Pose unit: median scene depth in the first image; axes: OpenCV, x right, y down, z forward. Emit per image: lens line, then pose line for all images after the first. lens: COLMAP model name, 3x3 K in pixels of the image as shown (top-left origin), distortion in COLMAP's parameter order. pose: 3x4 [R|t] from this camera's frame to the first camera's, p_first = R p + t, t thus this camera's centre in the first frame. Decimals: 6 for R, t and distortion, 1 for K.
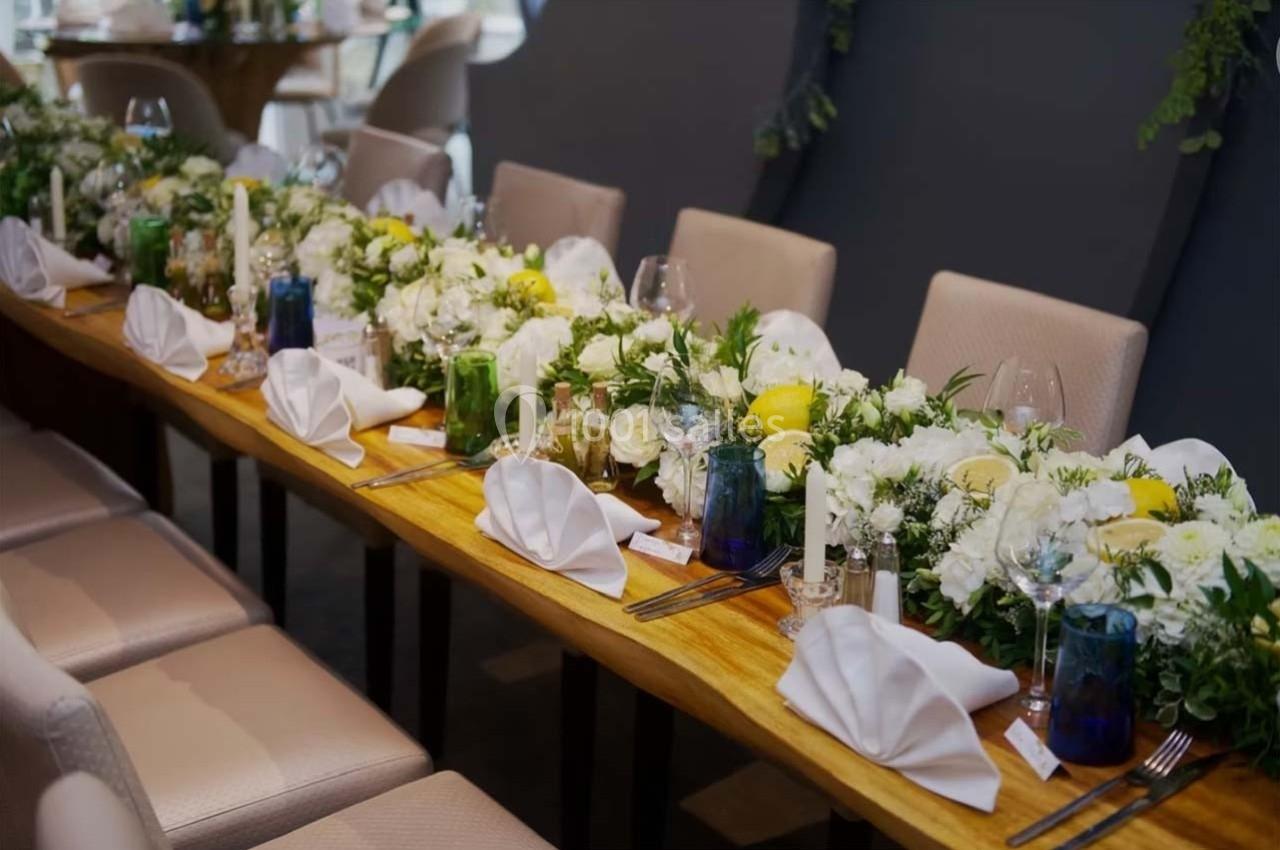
lens RADIAL K [[1636.3, 0, 640.0], [0, 1636.3, 425.0], [0, 0, 1]] dist [-0.008433, 0.034621]
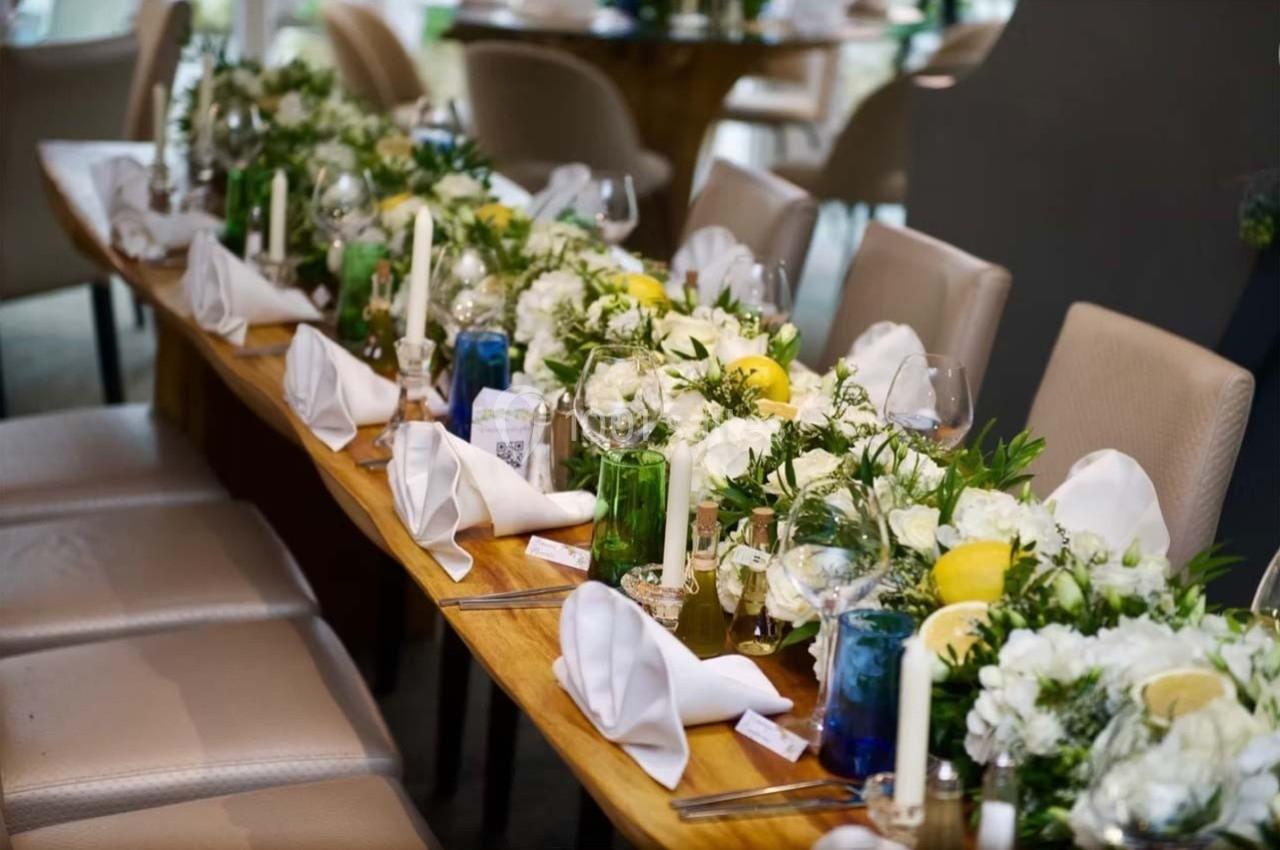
lens RADIAL K [[2285.4, 0, 640.0], [0, 2285.4, 425.0], [0, 0, 1]] dist [-0.040302, -0.018195]
pose [[0.954238, 0.112894, -0.276919, 0.183039], [-0.132081, 0.989896, -0.051580, -0.002080], [0.268298, 0.085796, 0.959508, -0.012617]]
